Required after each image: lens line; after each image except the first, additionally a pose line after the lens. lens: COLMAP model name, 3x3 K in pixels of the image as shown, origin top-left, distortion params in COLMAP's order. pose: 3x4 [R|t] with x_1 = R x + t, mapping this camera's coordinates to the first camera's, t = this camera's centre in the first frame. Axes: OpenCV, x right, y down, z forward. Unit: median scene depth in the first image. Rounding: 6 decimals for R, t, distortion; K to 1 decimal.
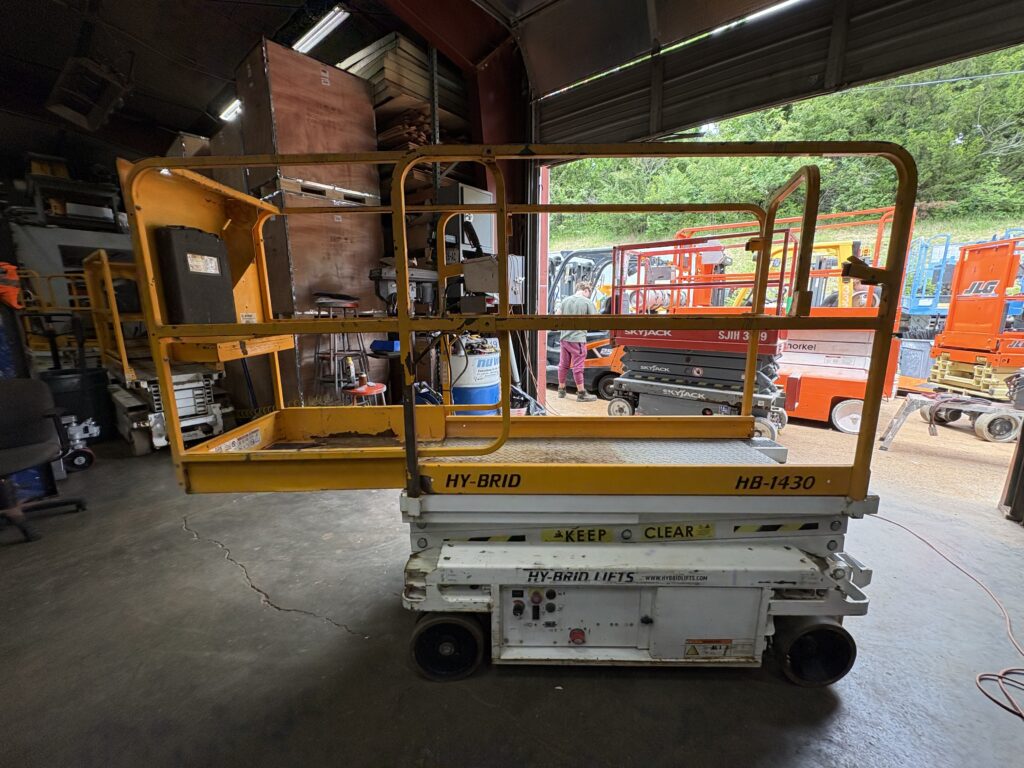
lens RADIAL K [[403.0, 0, 512.0], [0, 403.0, 384.0], [0, 0, 1]] dist [-0.000968, -0.000048]
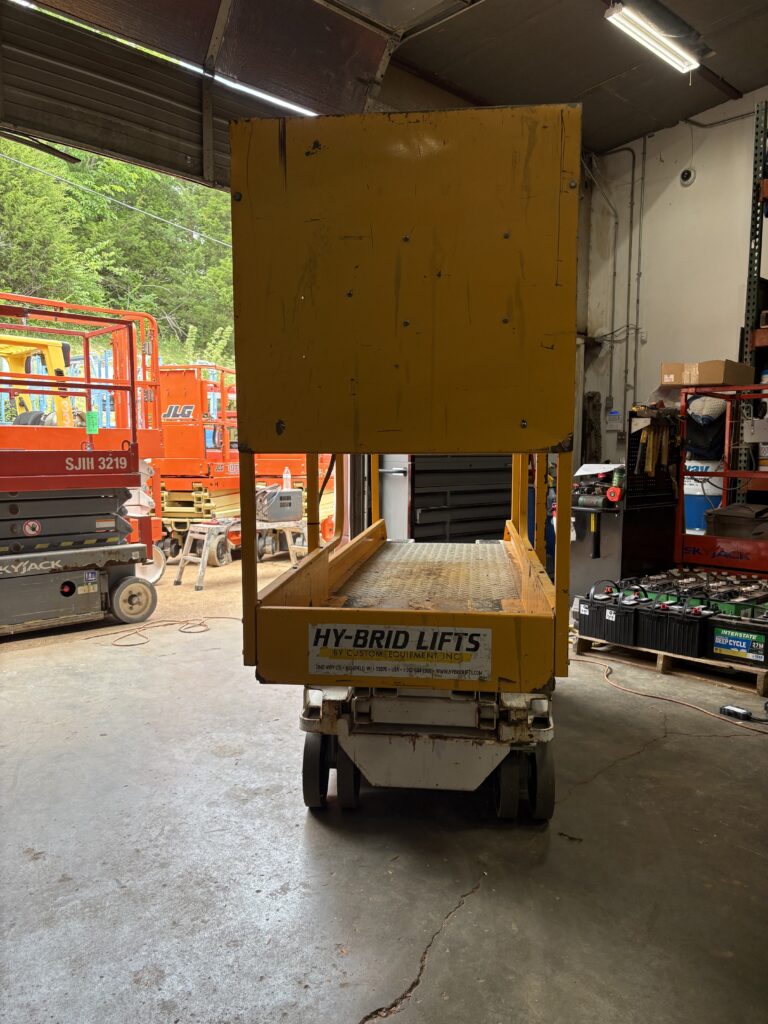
lens RADIAL K [[733.0, 0, 384.0], [0, 733.0, 512.0], [0, 0, 1]] dist [0.004847, 0.000231]
pose [[0.154124, -0.089563, 0.983984, -0.513168], [0.192199, 0.979577, 0.059057, -0.016717], [-0.969178, 0.180018, 0.168190, 0.294014]]
